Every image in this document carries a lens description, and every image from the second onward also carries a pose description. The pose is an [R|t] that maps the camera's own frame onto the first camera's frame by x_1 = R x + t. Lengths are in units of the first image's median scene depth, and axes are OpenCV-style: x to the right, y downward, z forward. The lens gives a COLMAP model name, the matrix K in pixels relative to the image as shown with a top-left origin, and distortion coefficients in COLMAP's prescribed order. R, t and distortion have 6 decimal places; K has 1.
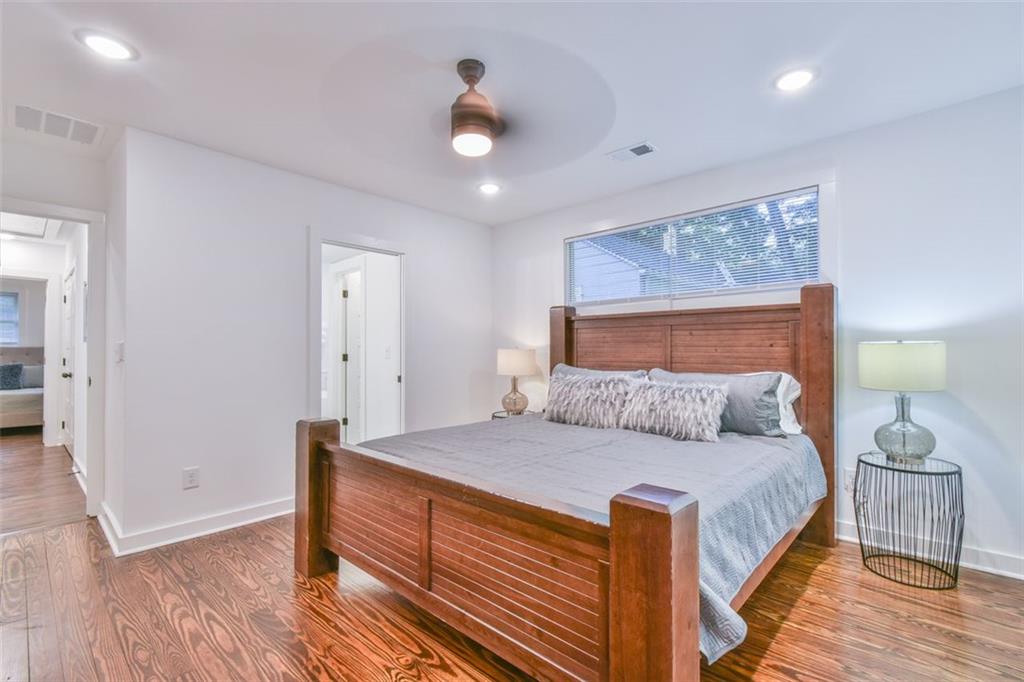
lens RADIAL K [[454.5, 0, 516.3], [0, 454.5, 346.0], [0, 0, 1]] dist [0.002451, -0.003336]
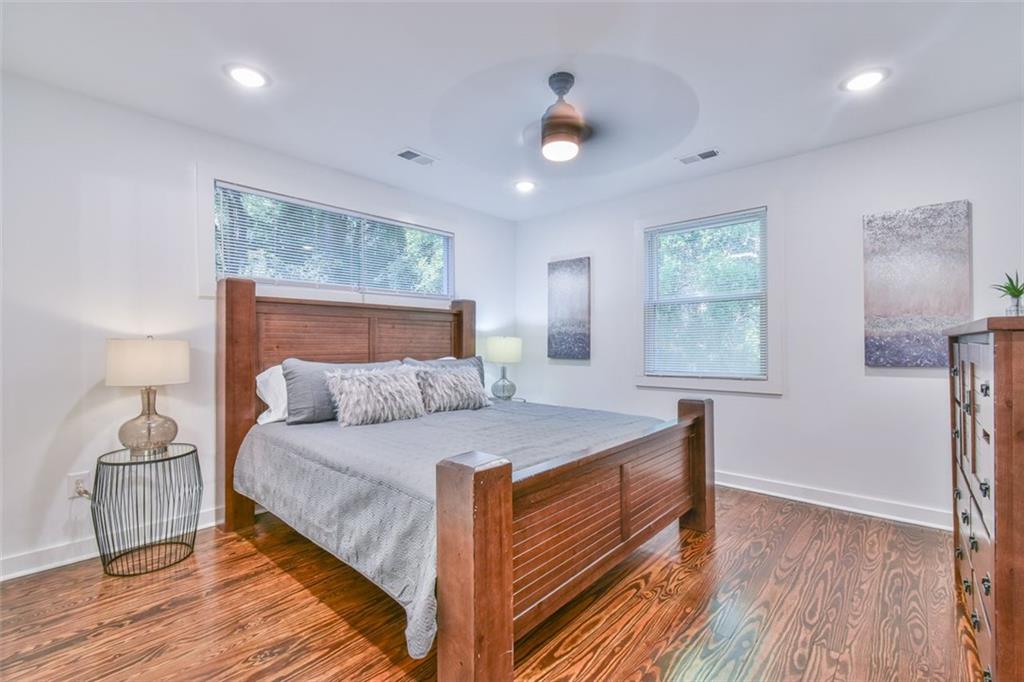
lens RADIAL K [[454.5, 0, 516.2], [0, 454.5, 342.5], [0, 0, 1]] dist [0.002451, -0.003336]
pose [[-0.020618, 0.005045, 0.999775, -0.756444], [-0.007469, 0.999959, -0.005200, 0.014942], [-0.999760, -0.007575, -0.020579, 0.719159]]
